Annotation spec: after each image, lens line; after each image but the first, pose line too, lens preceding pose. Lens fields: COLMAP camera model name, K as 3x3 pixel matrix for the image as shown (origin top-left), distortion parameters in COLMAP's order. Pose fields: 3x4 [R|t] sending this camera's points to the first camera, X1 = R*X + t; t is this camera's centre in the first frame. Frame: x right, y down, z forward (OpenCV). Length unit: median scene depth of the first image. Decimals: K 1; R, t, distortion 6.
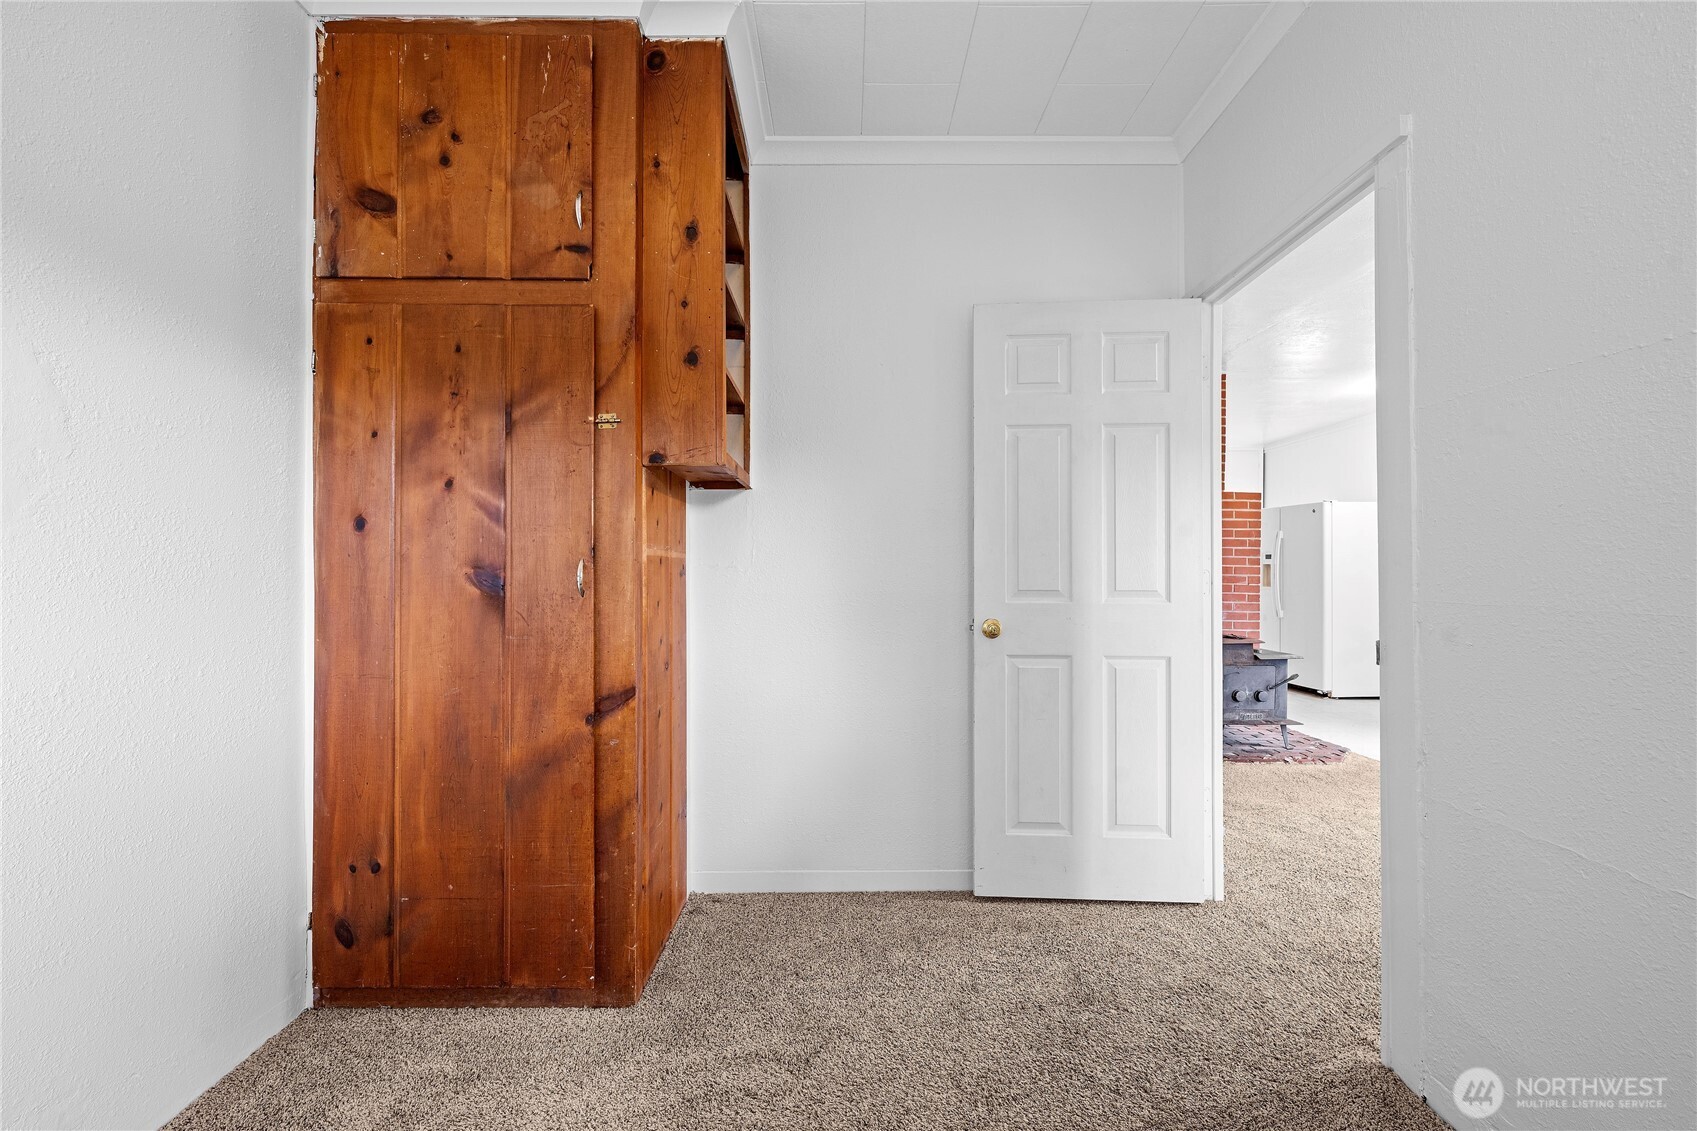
lens RADIAL K [[663.7, 0, 846.1], [0, 663.7, 567.9], [0, 0, 1]] dist [-0.000840, -0.000083]
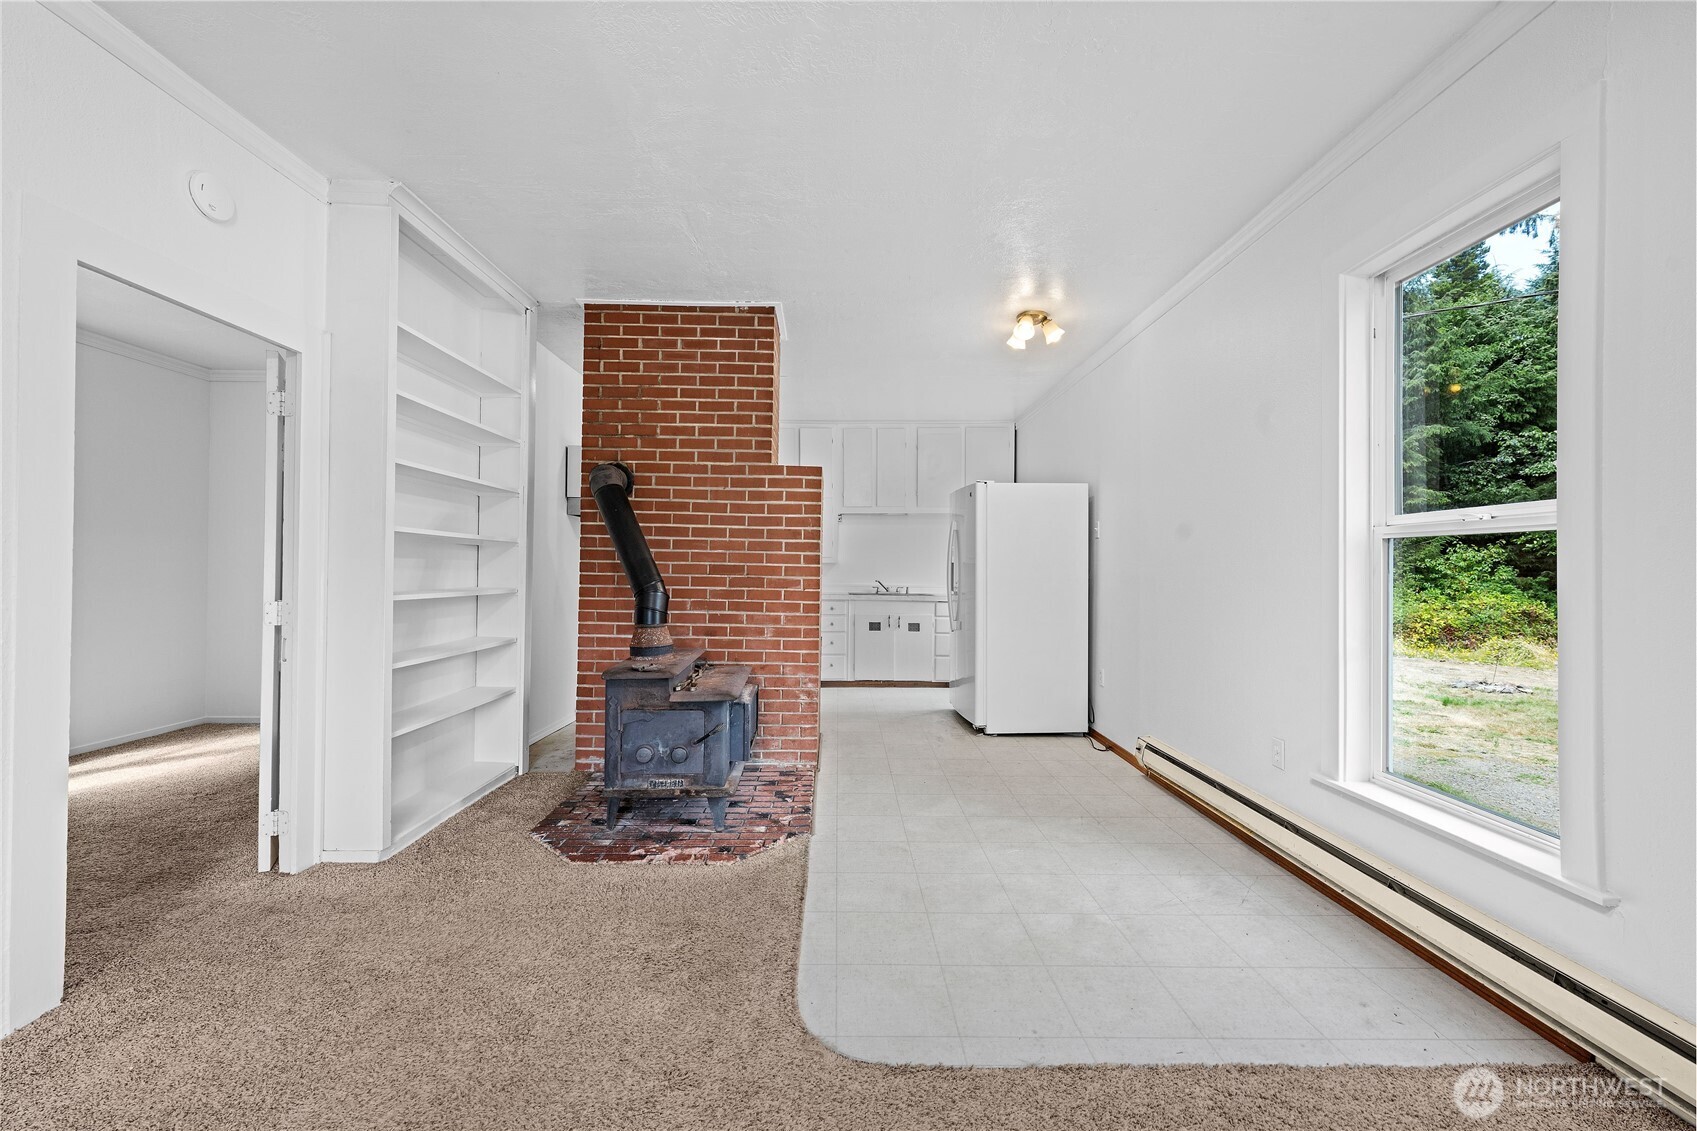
lens RADIAL K [[663.7, 0, 848.6], [0, 663.7, 565.9], [0, 0, 1]] dist [-0.000840, -0.000083]
pose [[0.999997, 0.002193, -0.000654, 0.657089], [-0.002192, 0.999997, 0.001339, -0.003073], [0.000657, -0.001337, 0.999999, 0.255493]]
